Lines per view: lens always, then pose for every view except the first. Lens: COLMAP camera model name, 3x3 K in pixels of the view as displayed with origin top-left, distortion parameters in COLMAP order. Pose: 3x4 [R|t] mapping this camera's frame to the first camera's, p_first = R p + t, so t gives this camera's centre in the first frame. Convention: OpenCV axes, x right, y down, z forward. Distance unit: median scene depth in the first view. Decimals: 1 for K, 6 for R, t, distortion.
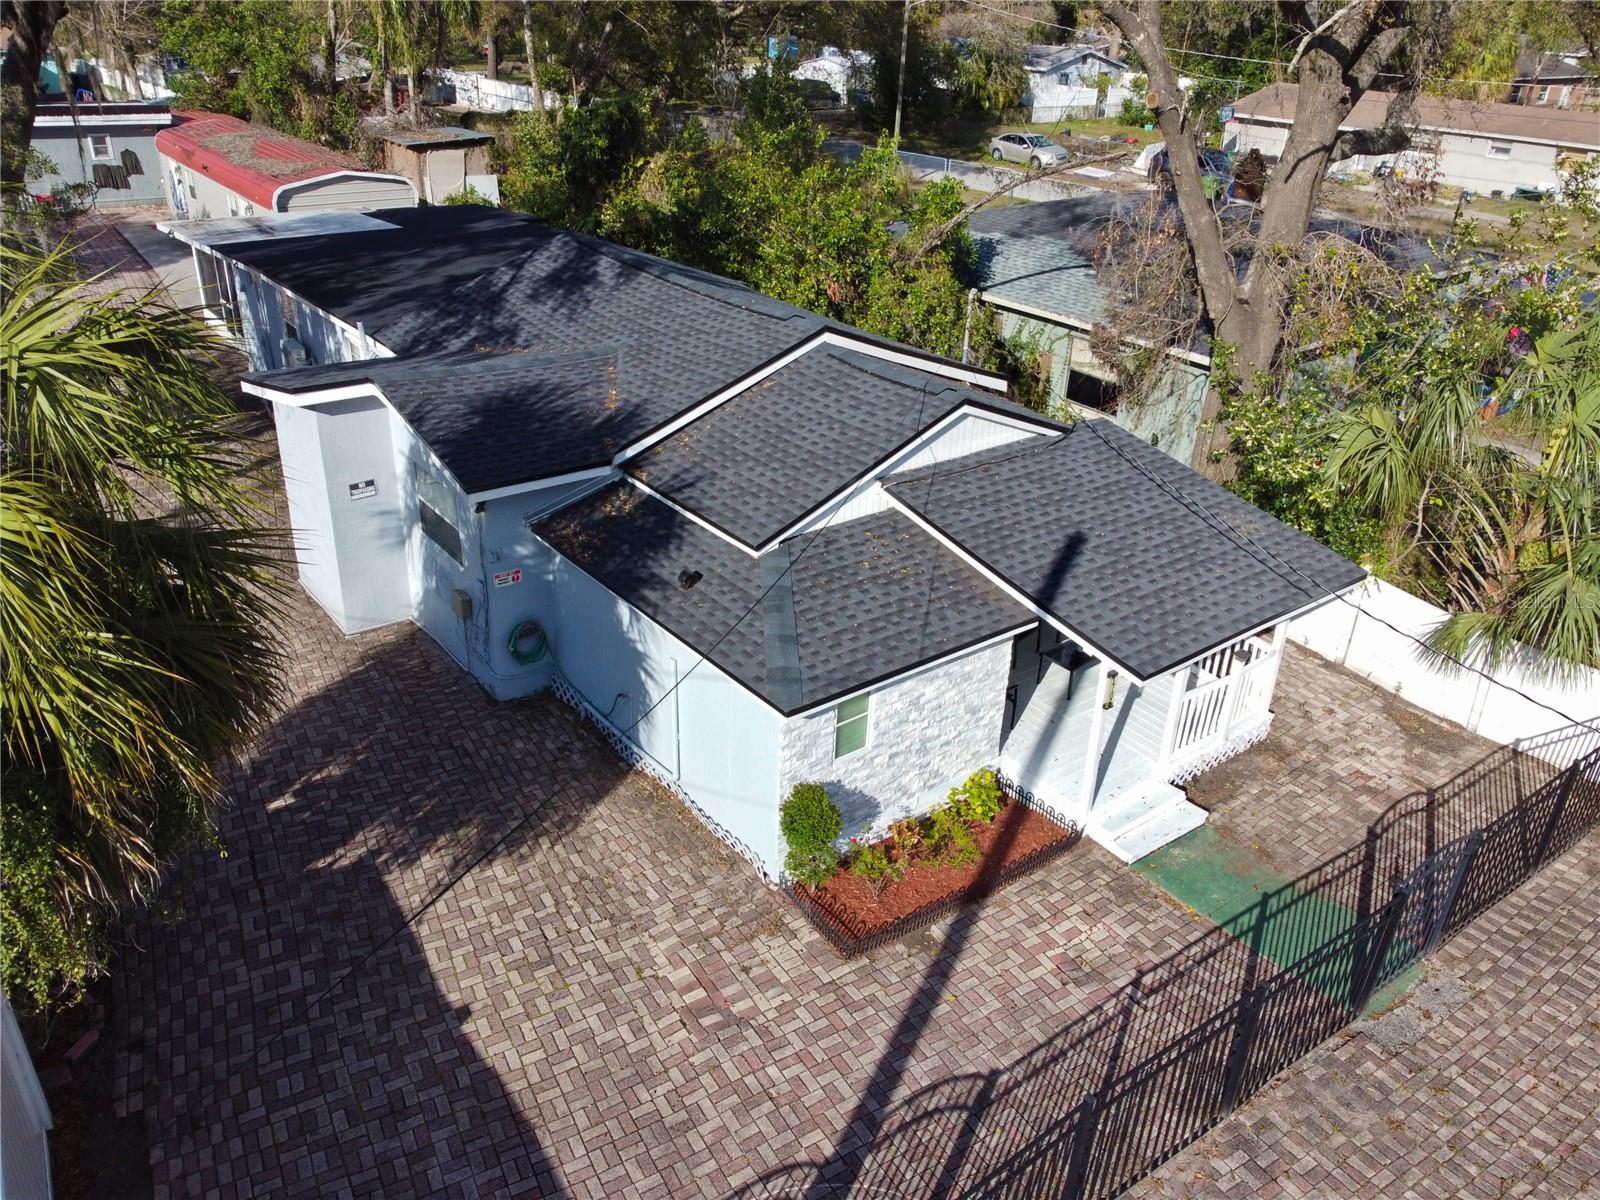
lens RADIAL K [[1181.9, 0, 800.0], [0, 1181.9, 600.0], [0, 0, 1]] dist [0.003503, 0.000464]
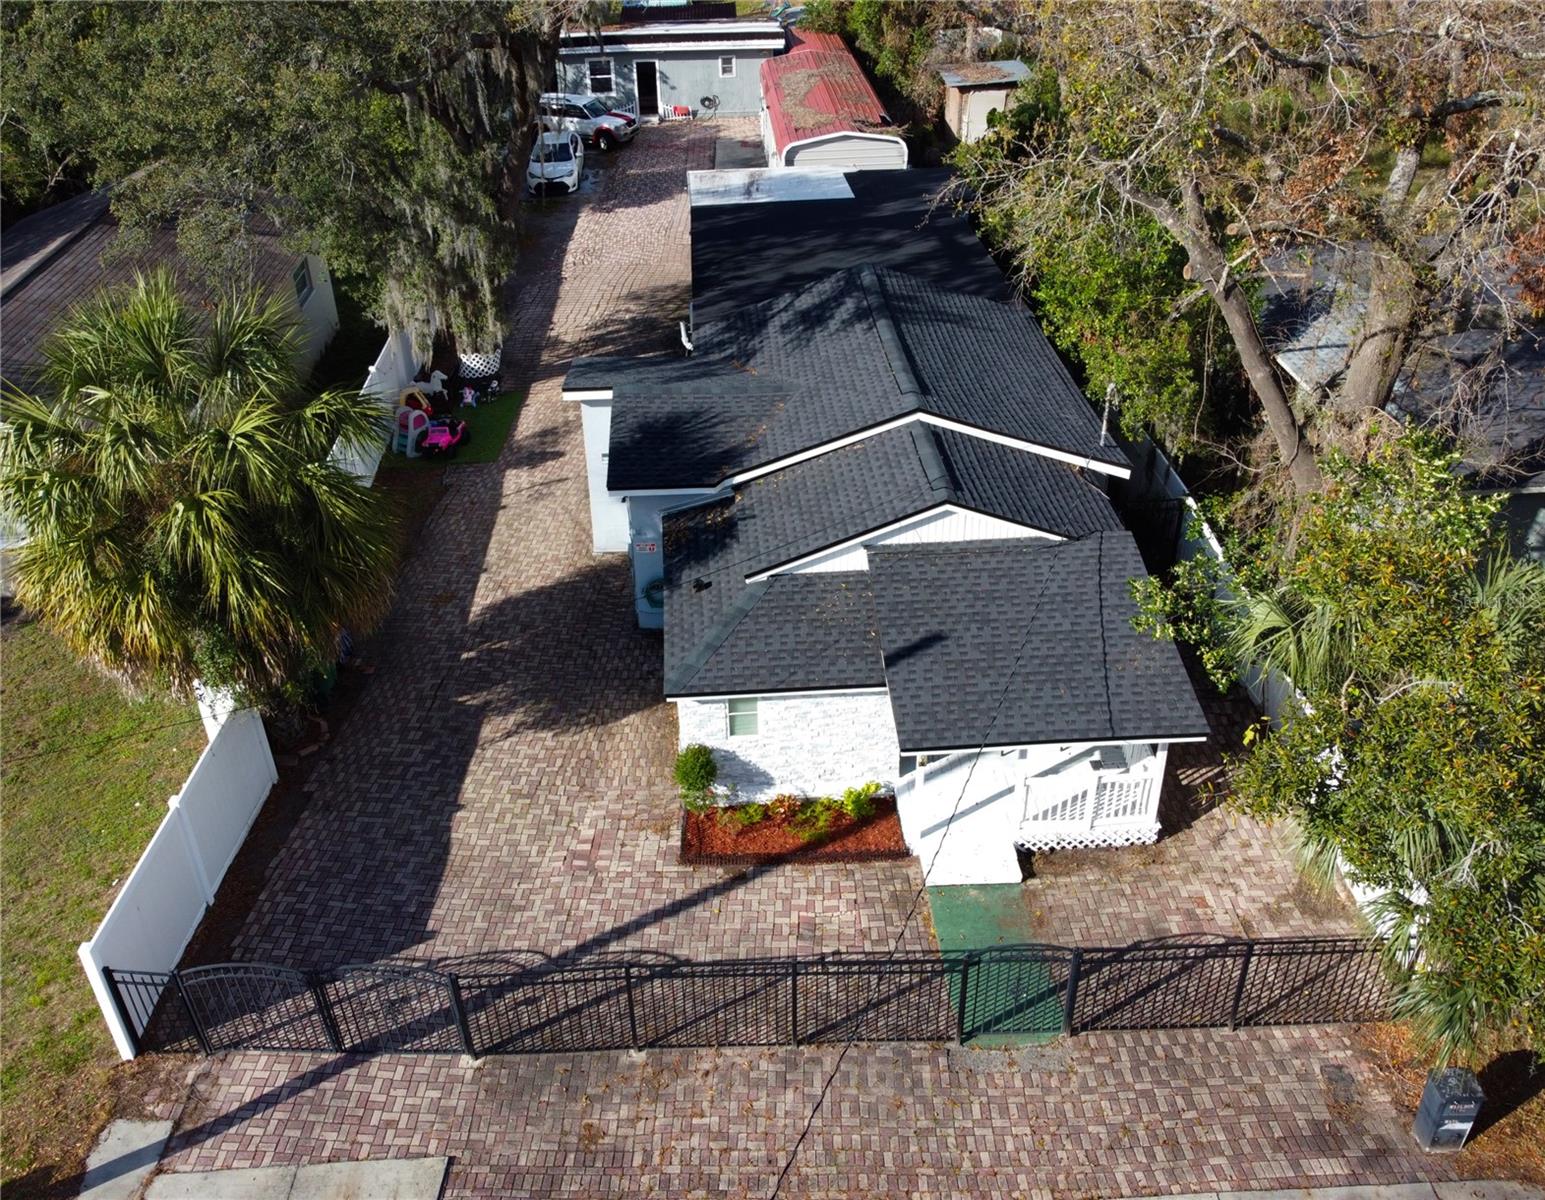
lens RADIAL K [[1299.5, 0, 772.5], [0, 1299.5, 600.0], [0, 0, 1]] dist [0.004912, 0.001221]
pose [[0.825538, 0.263599, -0.499001, 0.720548], [-0.215455, 0.964449, 0.153028, -0.244579], [0.521599, -0.018818, 0.852983, -0.279580]]
